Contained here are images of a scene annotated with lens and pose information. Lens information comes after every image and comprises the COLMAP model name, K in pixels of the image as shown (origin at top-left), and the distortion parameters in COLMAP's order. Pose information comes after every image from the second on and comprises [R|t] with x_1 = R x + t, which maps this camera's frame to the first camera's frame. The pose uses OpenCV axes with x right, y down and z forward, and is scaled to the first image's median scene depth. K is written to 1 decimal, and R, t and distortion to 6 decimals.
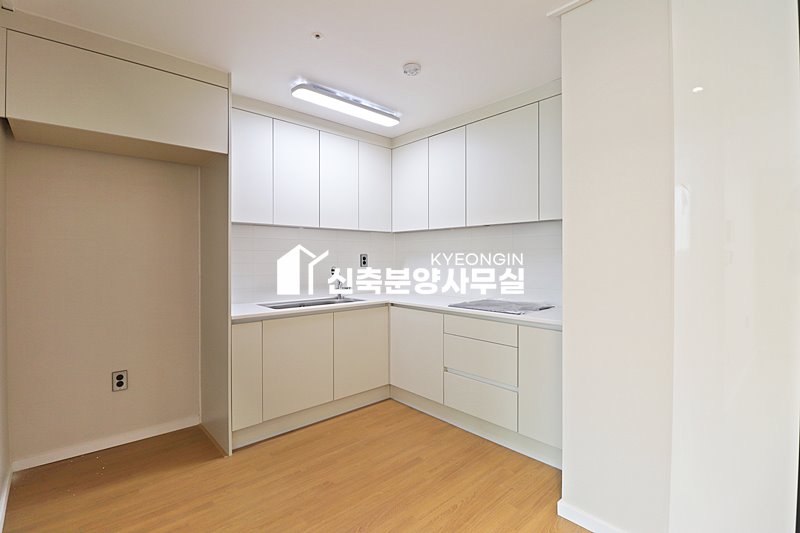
lens RADIAL K [[369.2, 0, 399.5], [0, 369.2, 259.9], [0, 0, 1]] dist [0.002311, -0.013470]
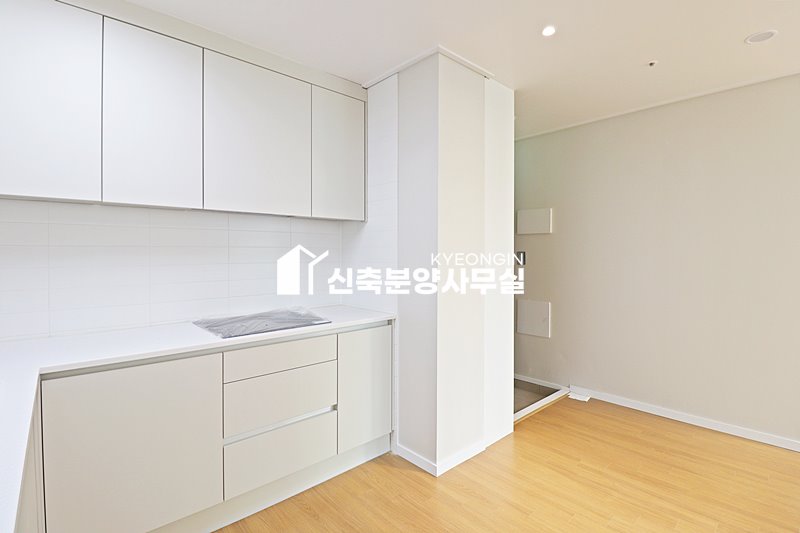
lens RADIAL K [[369.2, 0, 399.5], [0, 369.2, 259.9], [0, 0, 1]] dist [0.002311, -0.013470]
pose [[0.010412, -0.009782, 0.999898, -0.467110], [0.007880, 0.999922, 0.009700, -0.007883], [-0.999915, 0.007778, 0.010488, 0.691311]]
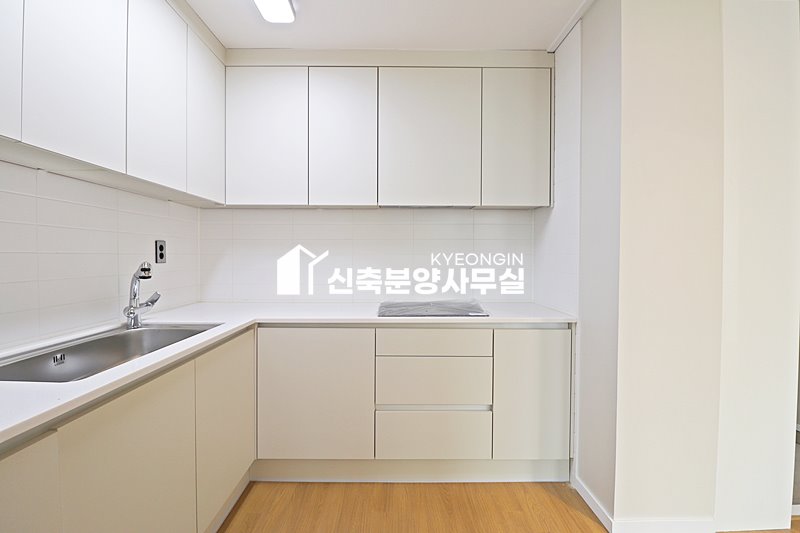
lens RADIAL K [[369.2, 0, 399.5], [0, 369.2, 259.9], [0, 0, 1]] dist [0.002311, -0.013470]
pose [[0.669162, -0.003513, 0.743108, -0.355357], [0.000001, 0.999989, 0.004726, 0.015142], [-0.743117, -0.003161, 0.669155, 0.497984]]
